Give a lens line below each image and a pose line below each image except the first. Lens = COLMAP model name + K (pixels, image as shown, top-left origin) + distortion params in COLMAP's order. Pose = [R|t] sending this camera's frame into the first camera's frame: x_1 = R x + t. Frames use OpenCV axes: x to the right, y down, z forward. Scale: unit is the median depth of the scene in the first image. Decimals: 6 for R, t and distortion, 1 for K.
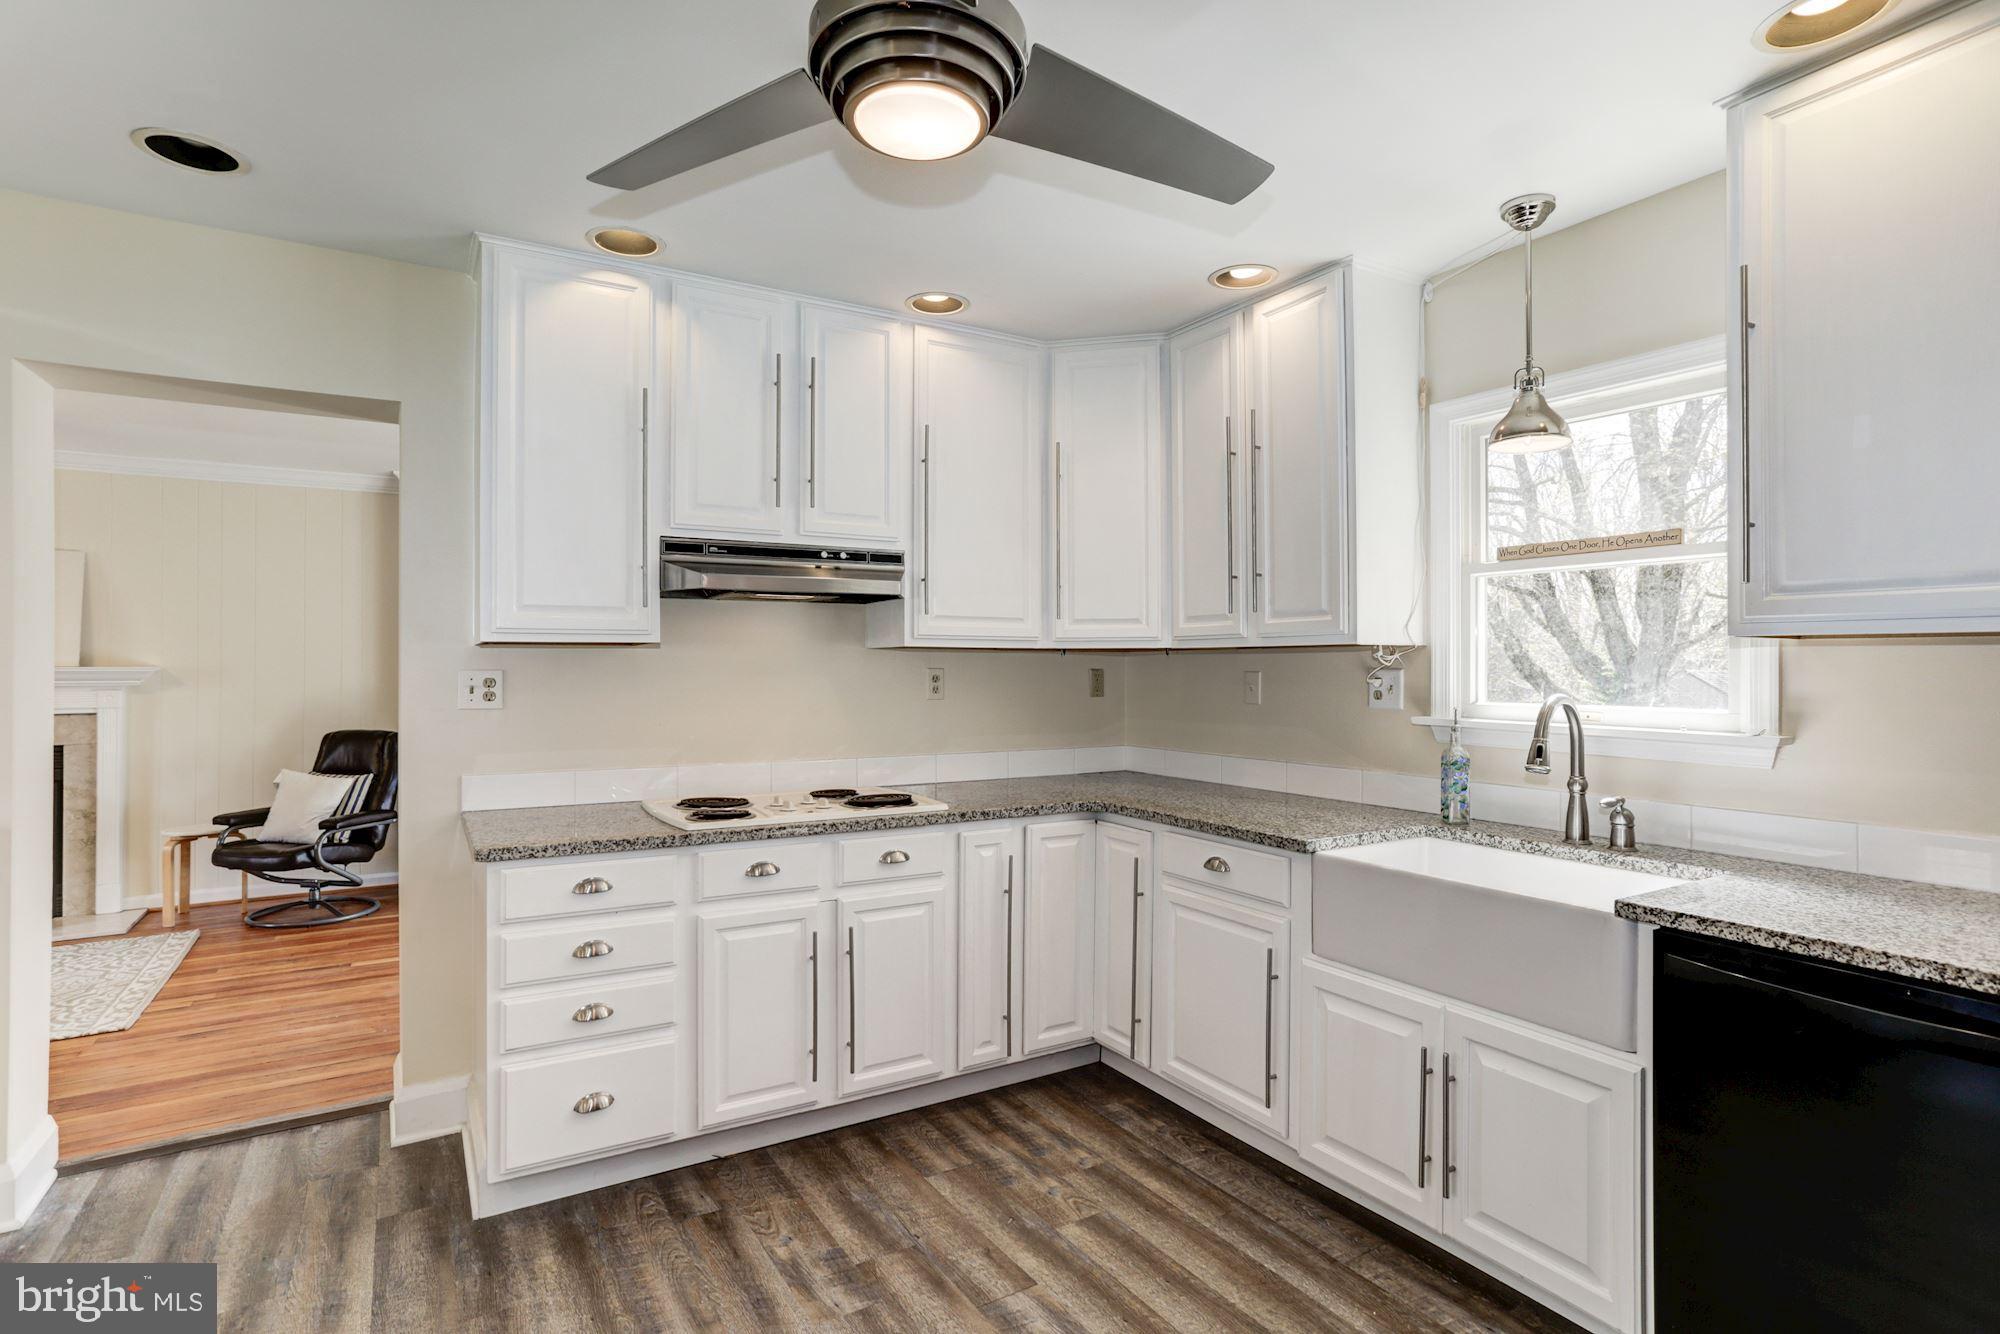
lens RADIAL K [[995.4, 0, 1029.7], [0, 995.4, 660.6], [0, 0, 1]] dist [-0.051330, 0.036218]
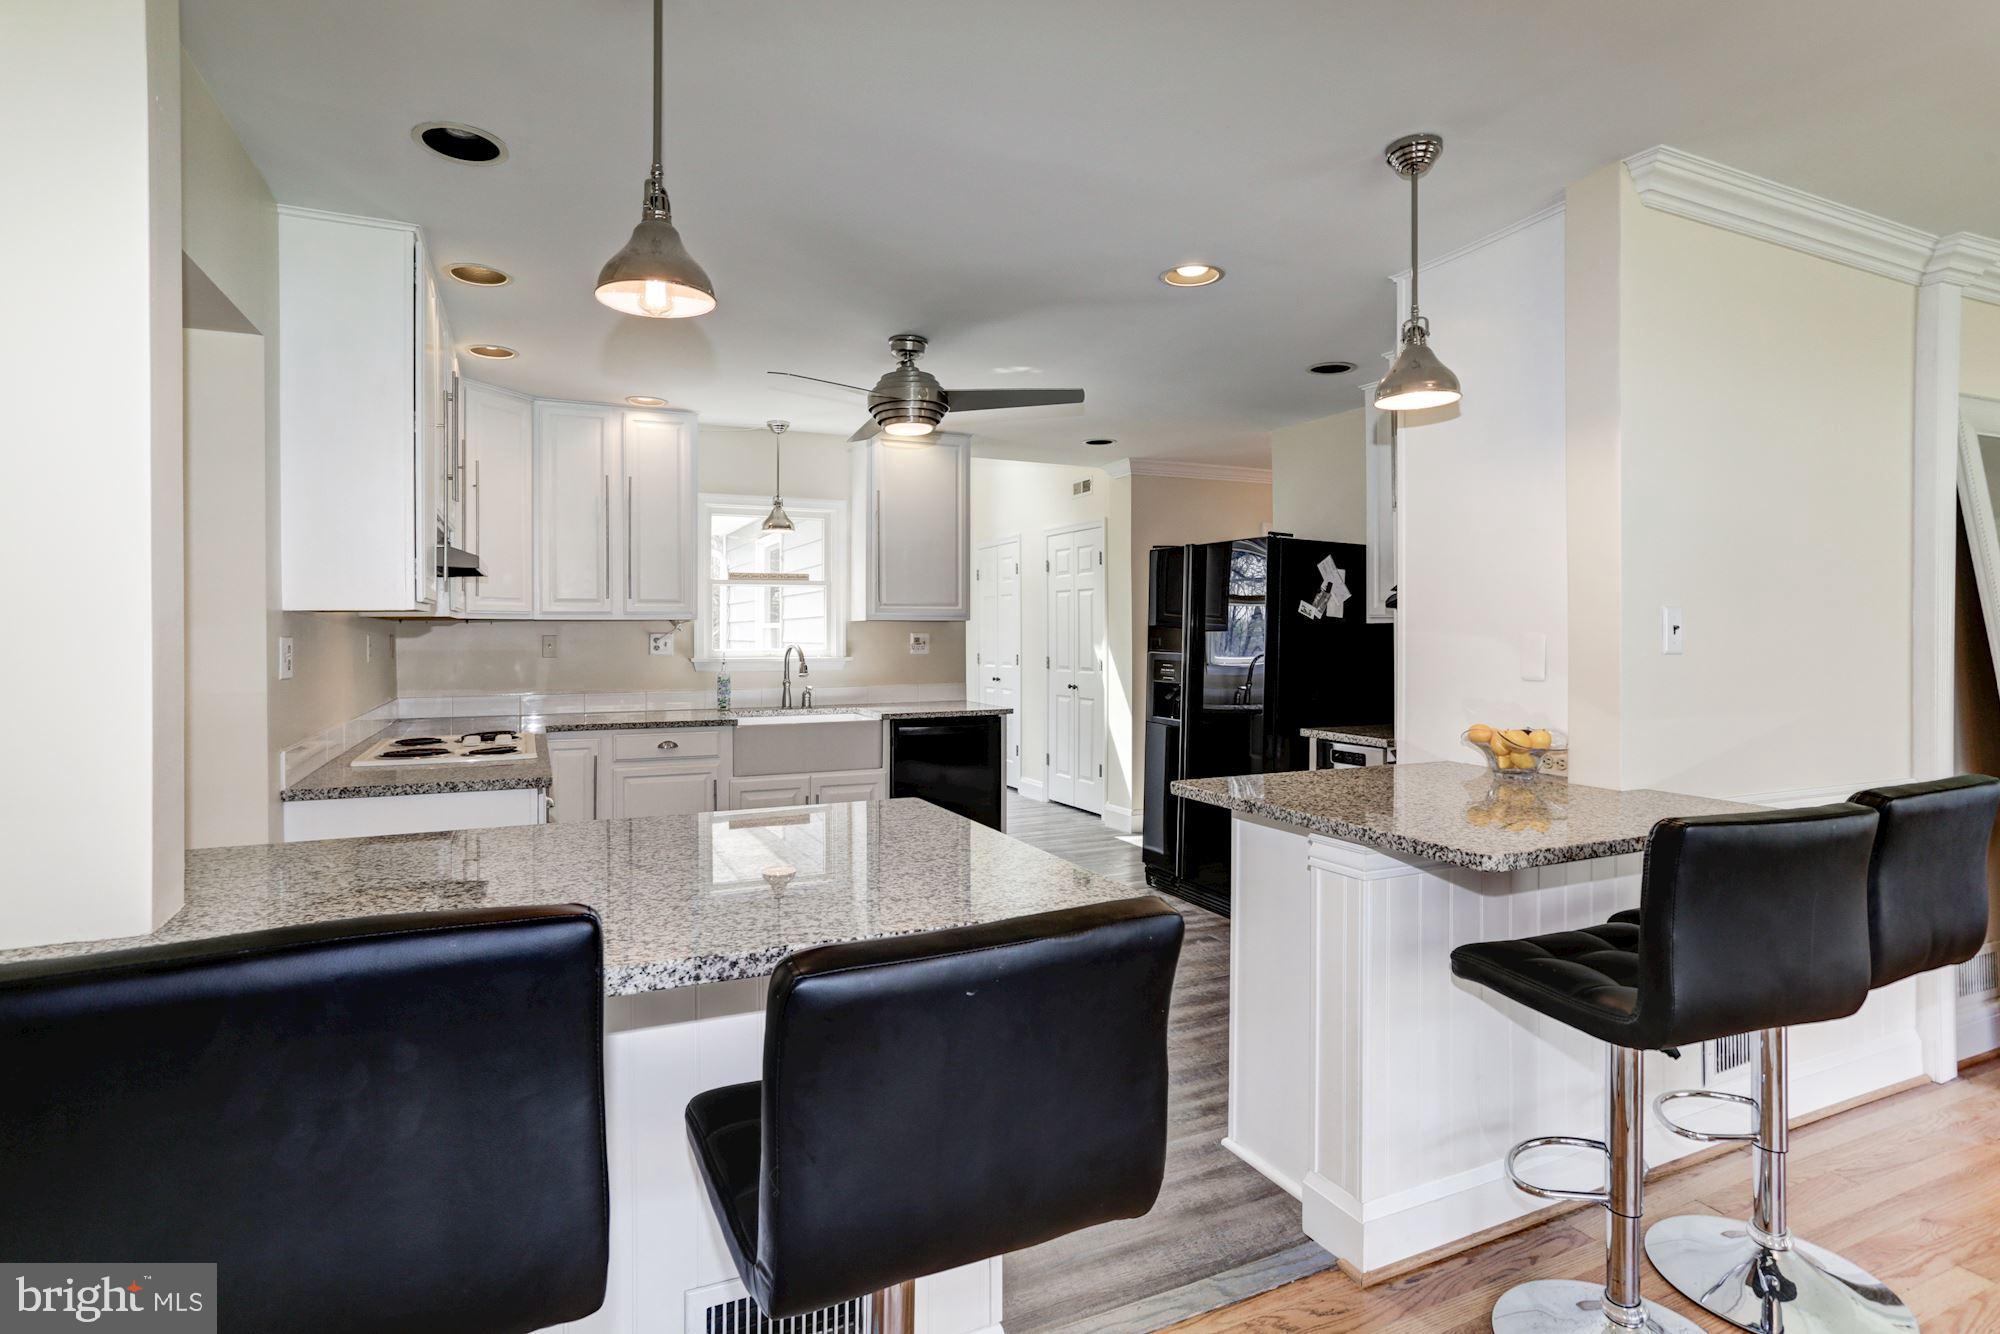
lens RADIAL K [[1016.4, 0, 1000.1], [0, 1016.4, 644.9], [0, 0, 1]] dist [-0.028101, 0.028803]
pose [[0.113065, -0.011136, 0.993525, -1.763400], [-0.005369, 0.999916, 0.011818, 0.006694], [-0.993573, -0.006671, 0.112996, 0.246906]]
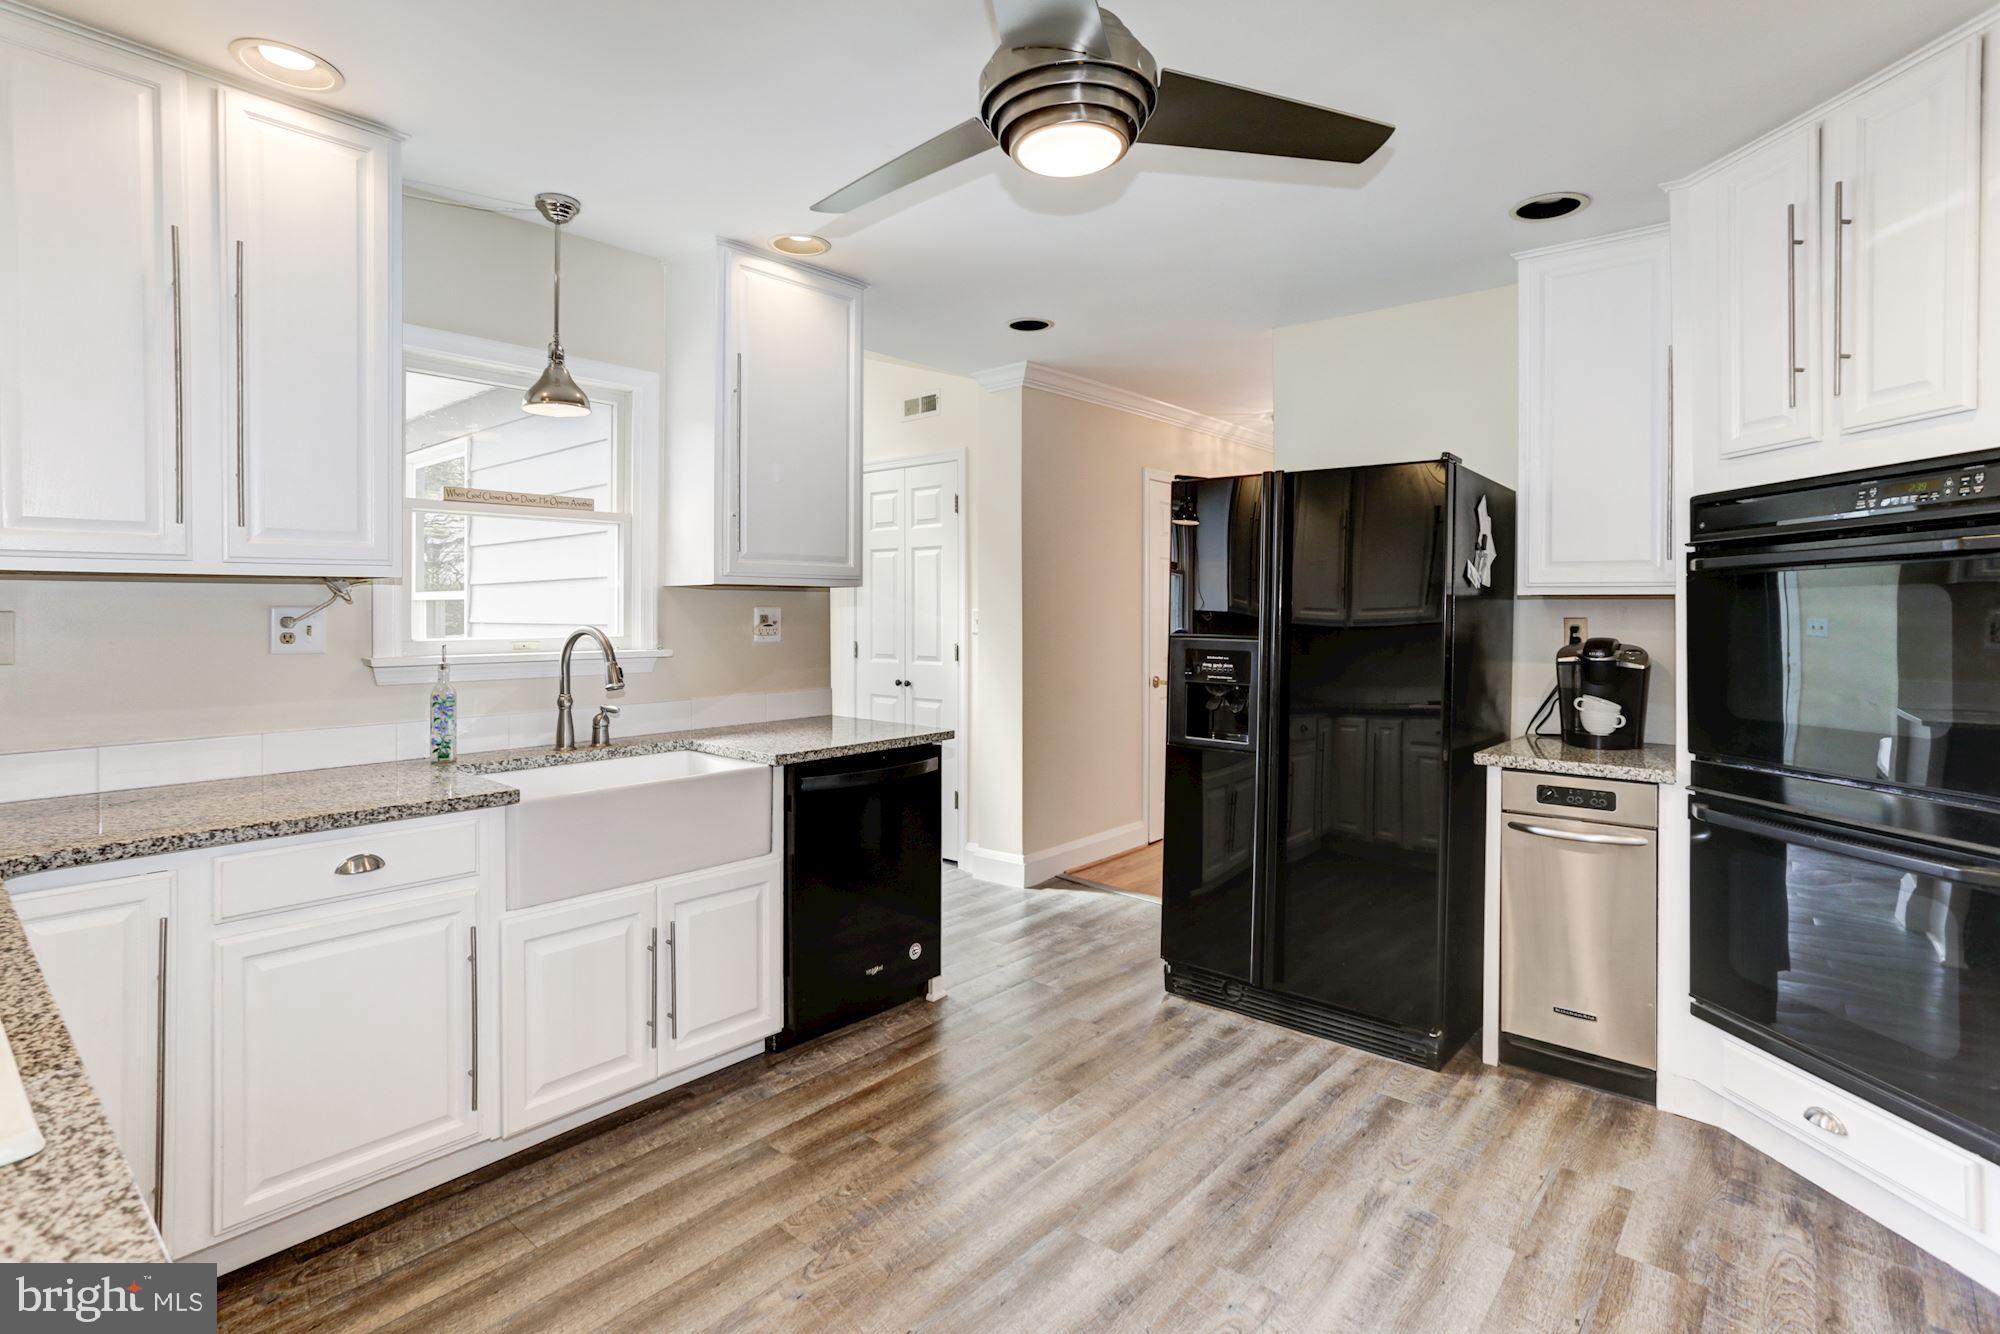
lens RADIAL K [[1003.3, 0, 954.0], [0, 1003.3, 629.9], [0, 0, 1]] dist [-0.000526, 0.000562]
pose [[-0.274692, -0.019116, 0.961342, -0.769999], [-0.006299, 0.999817, 0.018082, 0.012523], [-0.961512, -0.001089, -0.274762, 0.898714]]
